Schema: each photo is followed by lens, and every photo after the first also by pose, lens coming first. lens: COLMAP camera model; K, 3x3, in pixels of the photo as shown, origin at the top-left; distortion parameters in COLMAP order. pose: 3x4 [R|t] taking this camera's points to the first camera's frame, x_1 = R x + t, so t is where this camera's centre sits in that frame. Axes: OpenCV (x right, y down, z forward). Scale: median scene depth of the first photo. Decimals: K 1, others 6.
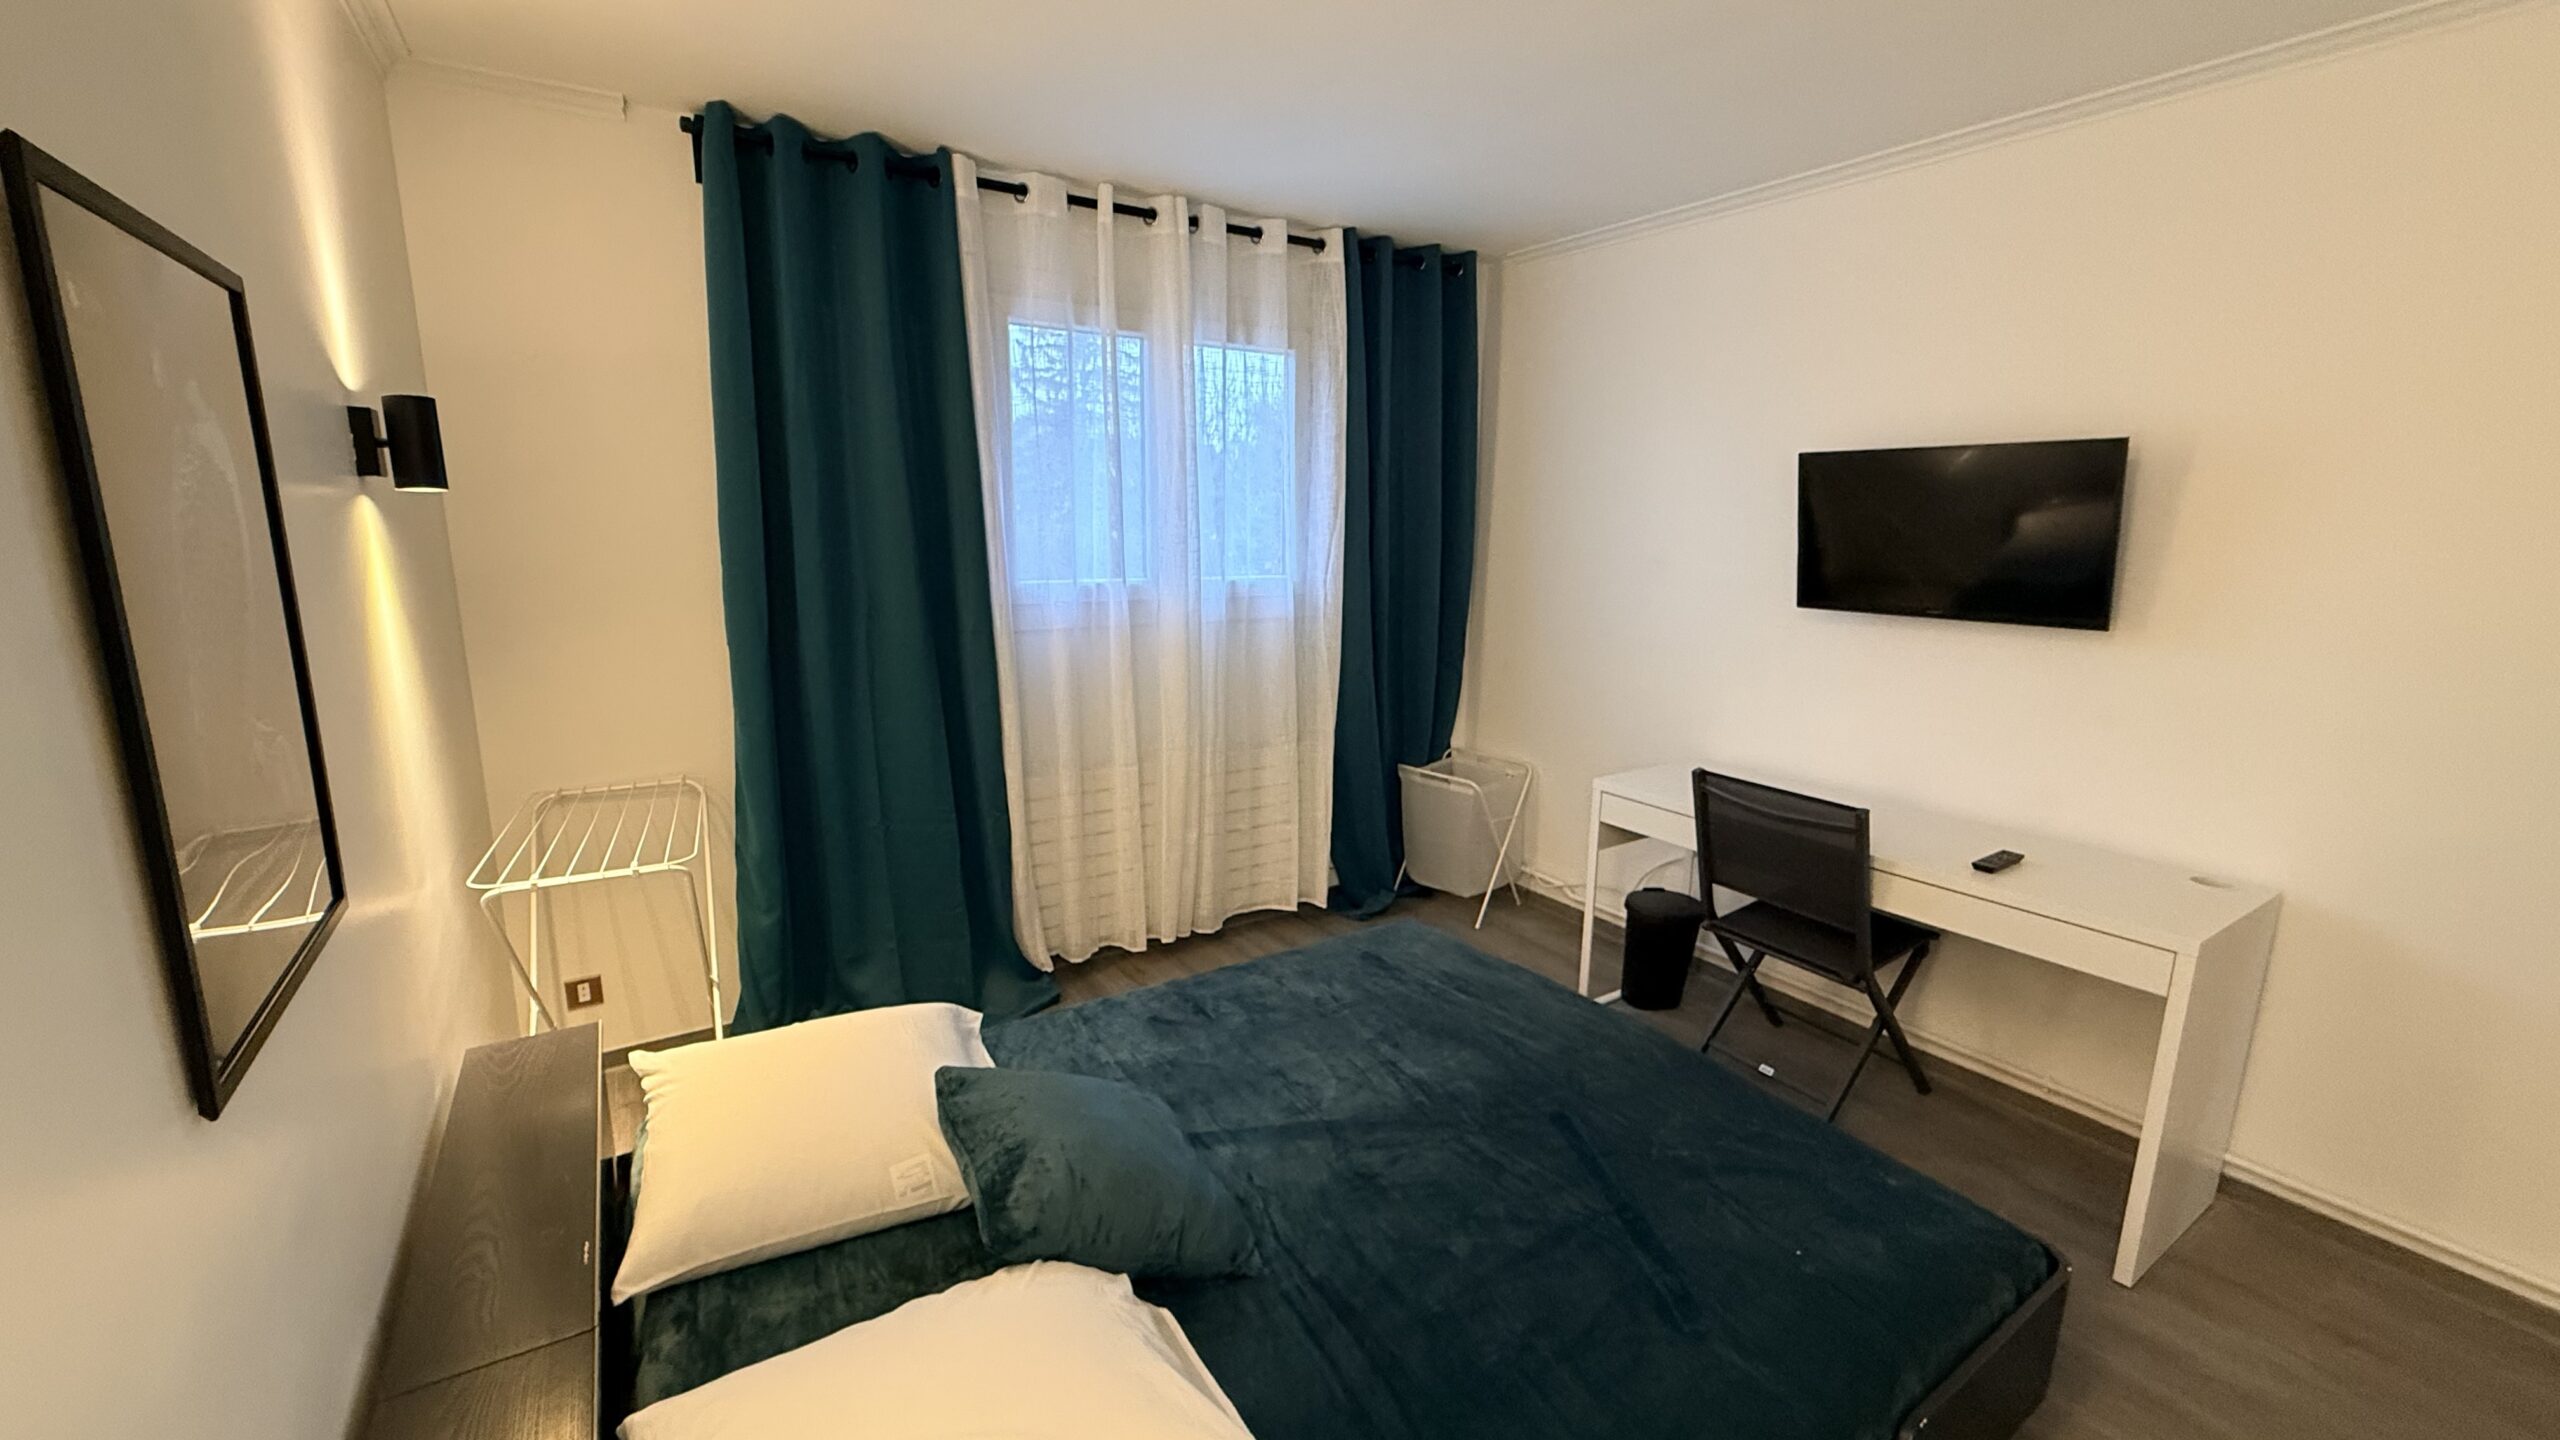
lens RADIAL K [[1019.0, 0, 1283.0], [0, 1019.0, 718.5], [0, 0, 1]] dist [0.000678, -0.000071]
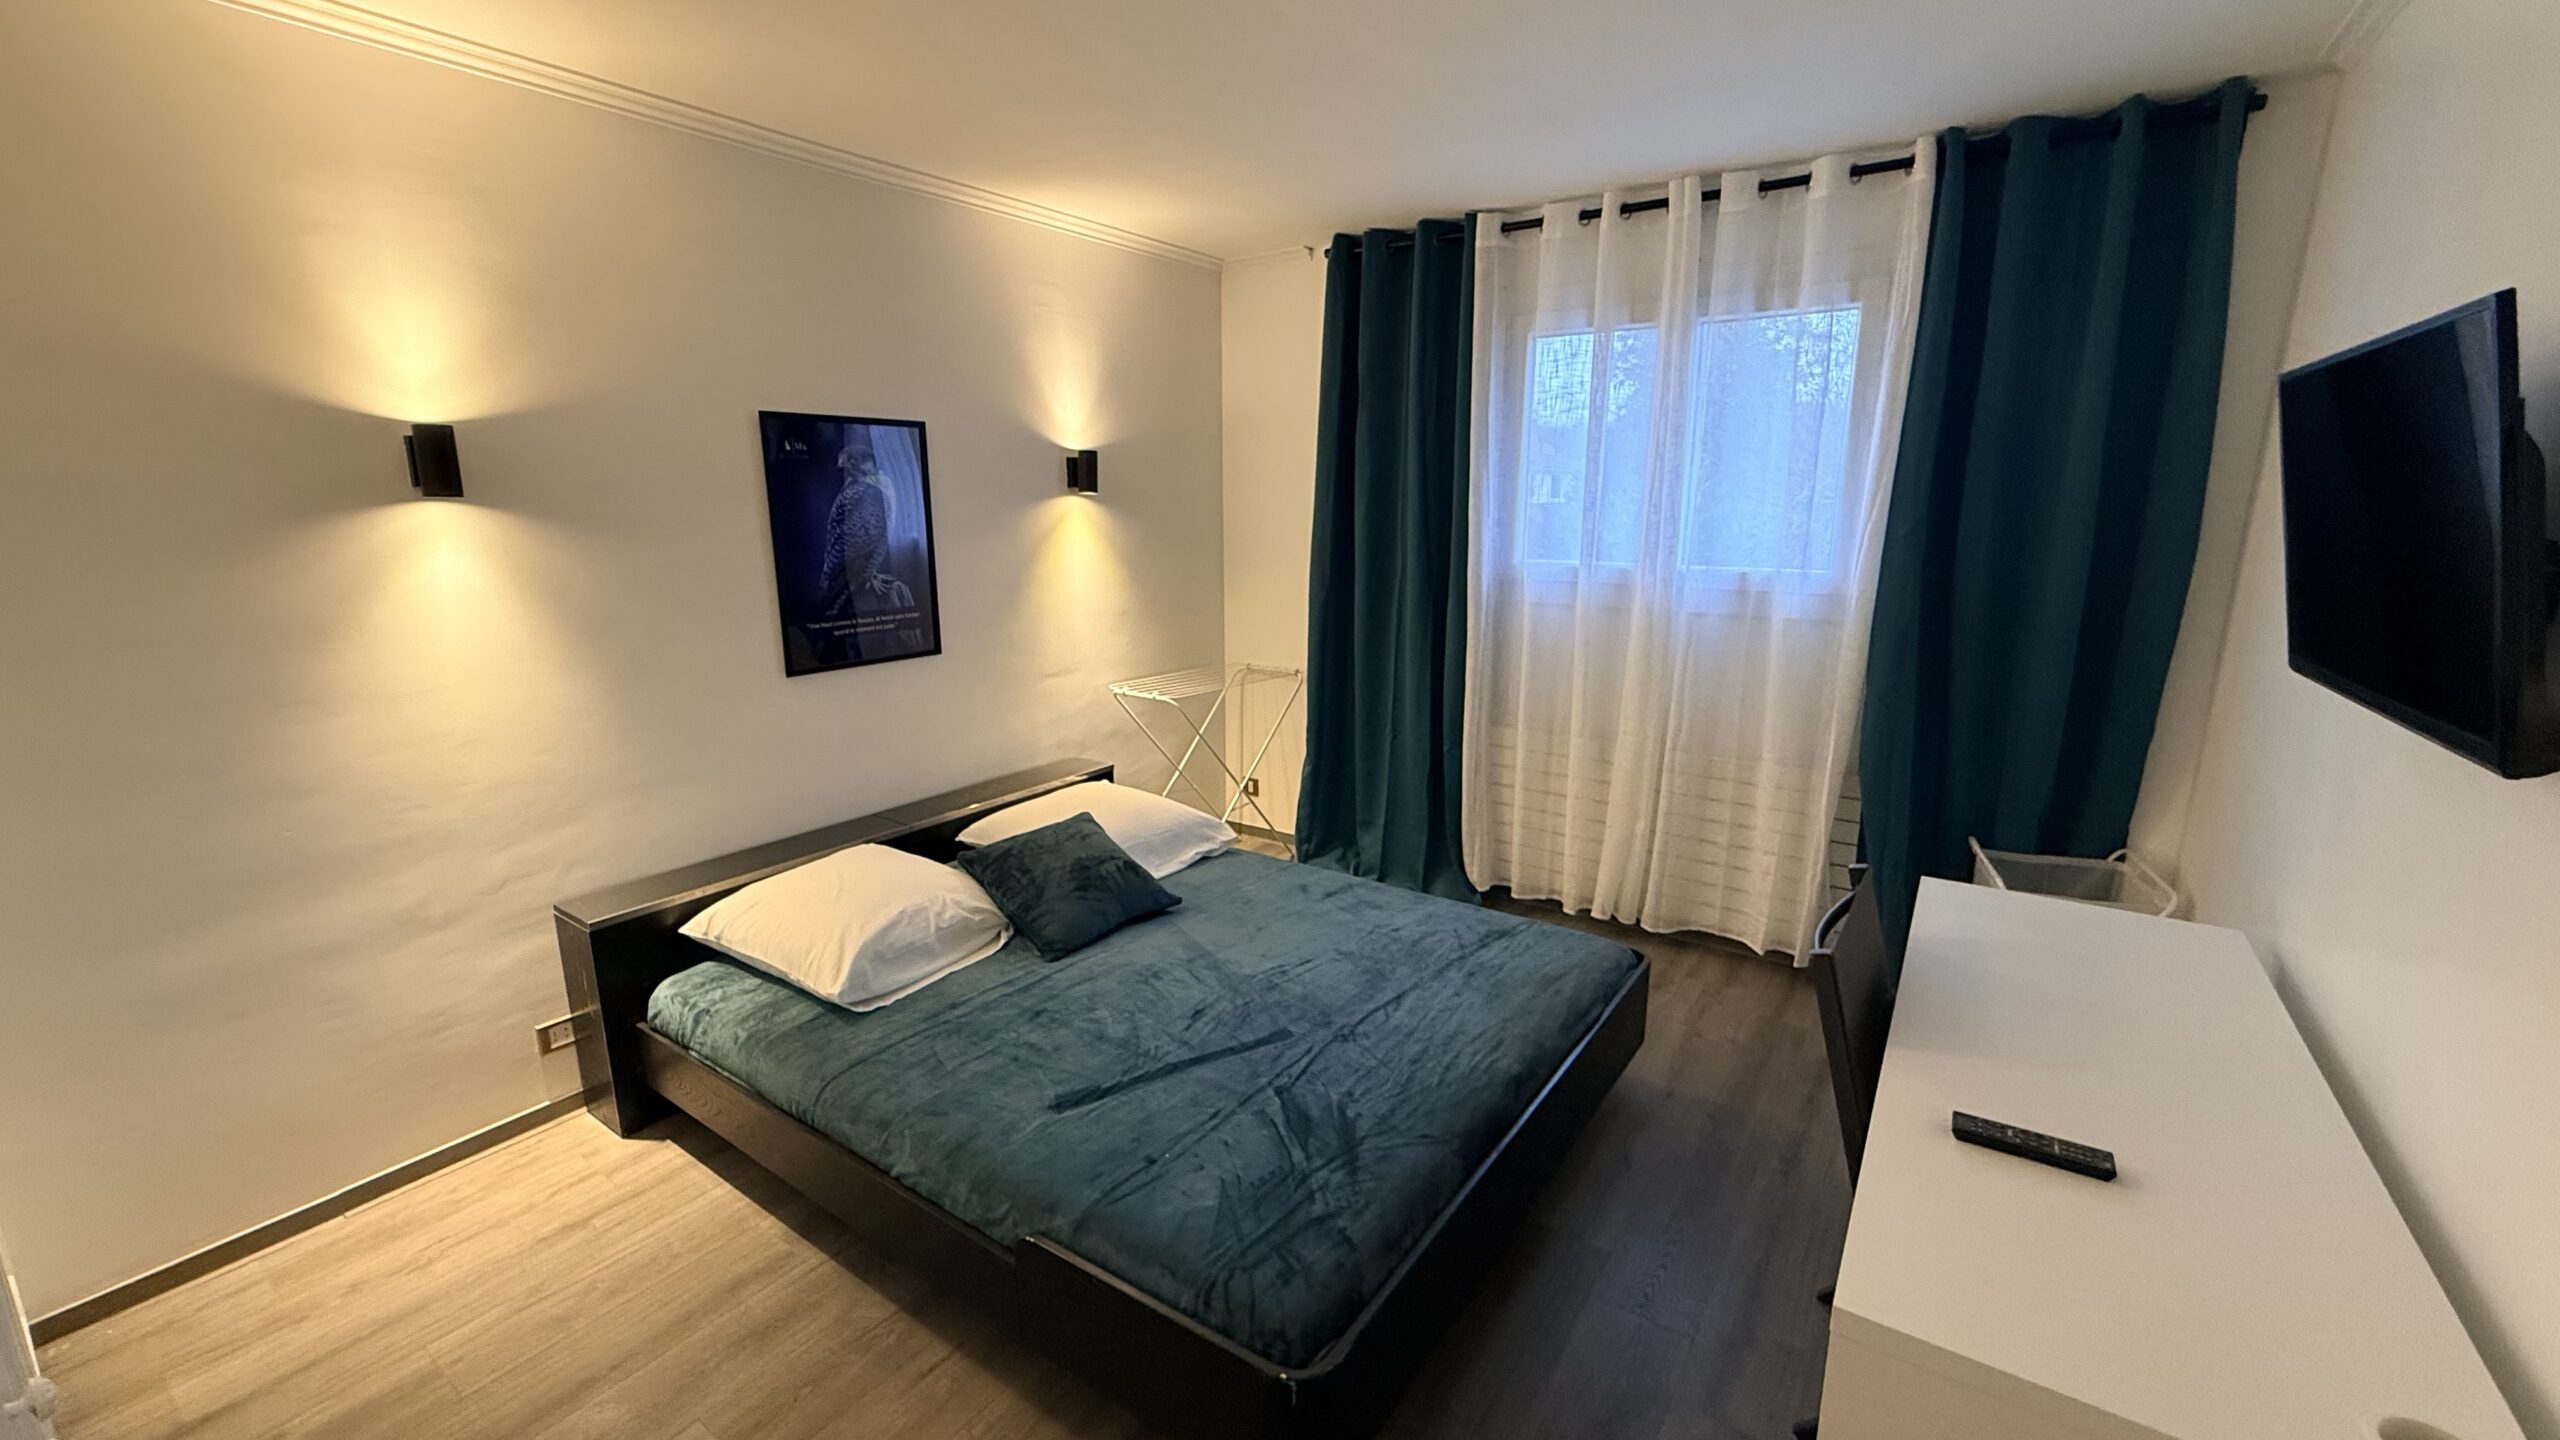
lens RADIAL K [[1019.0, 0, 1276.0], [0, 1019.0, 718.7], [0, 0, 1]] dist [0.000678, -0.000071]
pose [[0.373693, 0.186092, -0.908693, 0.718346], [-0.178083, 0.975837, 0.126607, -0.052941], [0.910297, 0.114510, 0.397803, 0.295223]]
